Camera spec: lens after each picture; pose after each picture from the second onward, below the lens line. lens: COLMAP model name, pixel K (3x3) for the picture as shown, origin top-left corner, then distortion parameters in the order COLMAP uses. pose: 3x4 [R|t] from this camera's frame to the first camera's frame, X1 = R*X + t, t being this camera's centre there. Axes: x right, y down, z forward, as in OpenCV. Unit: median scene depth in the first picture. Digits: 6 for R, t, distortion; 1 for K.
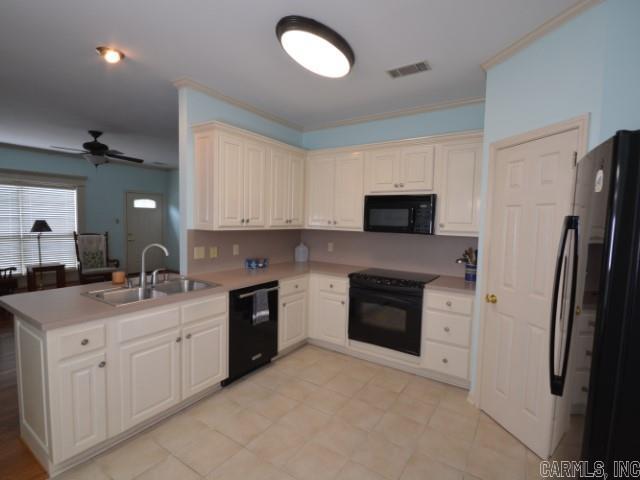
lens RADIAL K [[320.7, 0, 318.8], [0, 320.7, 241.3], [0, 0, 1]] dist [0.002087, -0.001065]
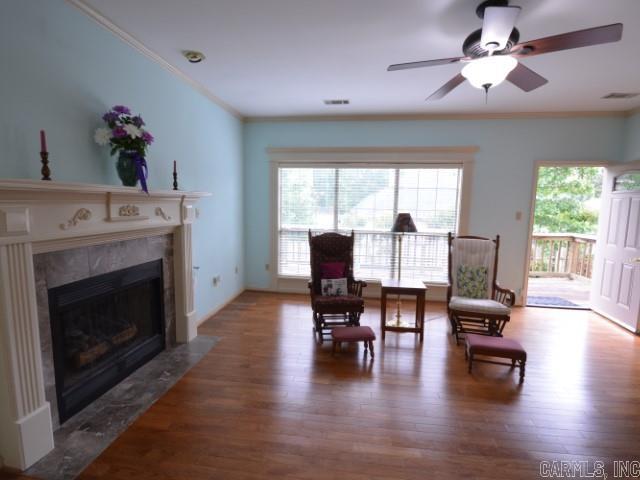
lens RADIAL K [[320.7, 0, 320.3], [0, 320.7, 237.0], [0, 0, 1]] dist [0.002087, -0.001065]
pose [[0.442909, 0.079397, -0.893044, -0.311444], [-0.068698, 0.996148, 0.054493, -0.038399], [0.893931, 0.037215, 0.446657, 0.493699]]
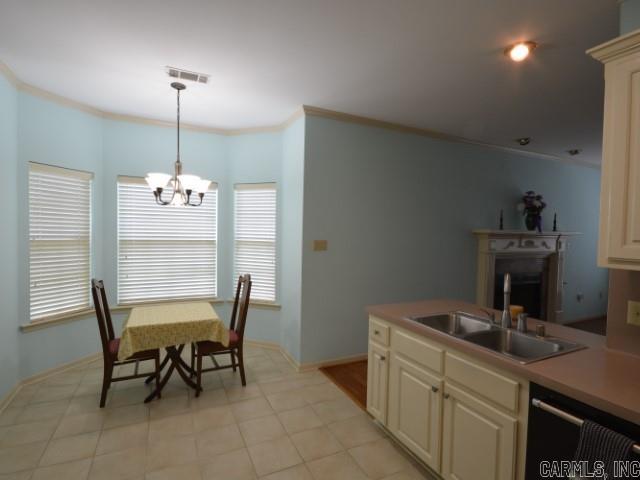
lens RADIAL K [[314.0, 0, 318.8], [0, 314.0, 241.1], [0, 0, 1]] dist [0.015185, 0.000200]
pose [[-0.503715, -0.005906, -0.863850, 0.141675], [-0.086641, 0.995280, 0.043716, -0.025745], [0.859514, 0.096865, -0.501849, 0.403587]]
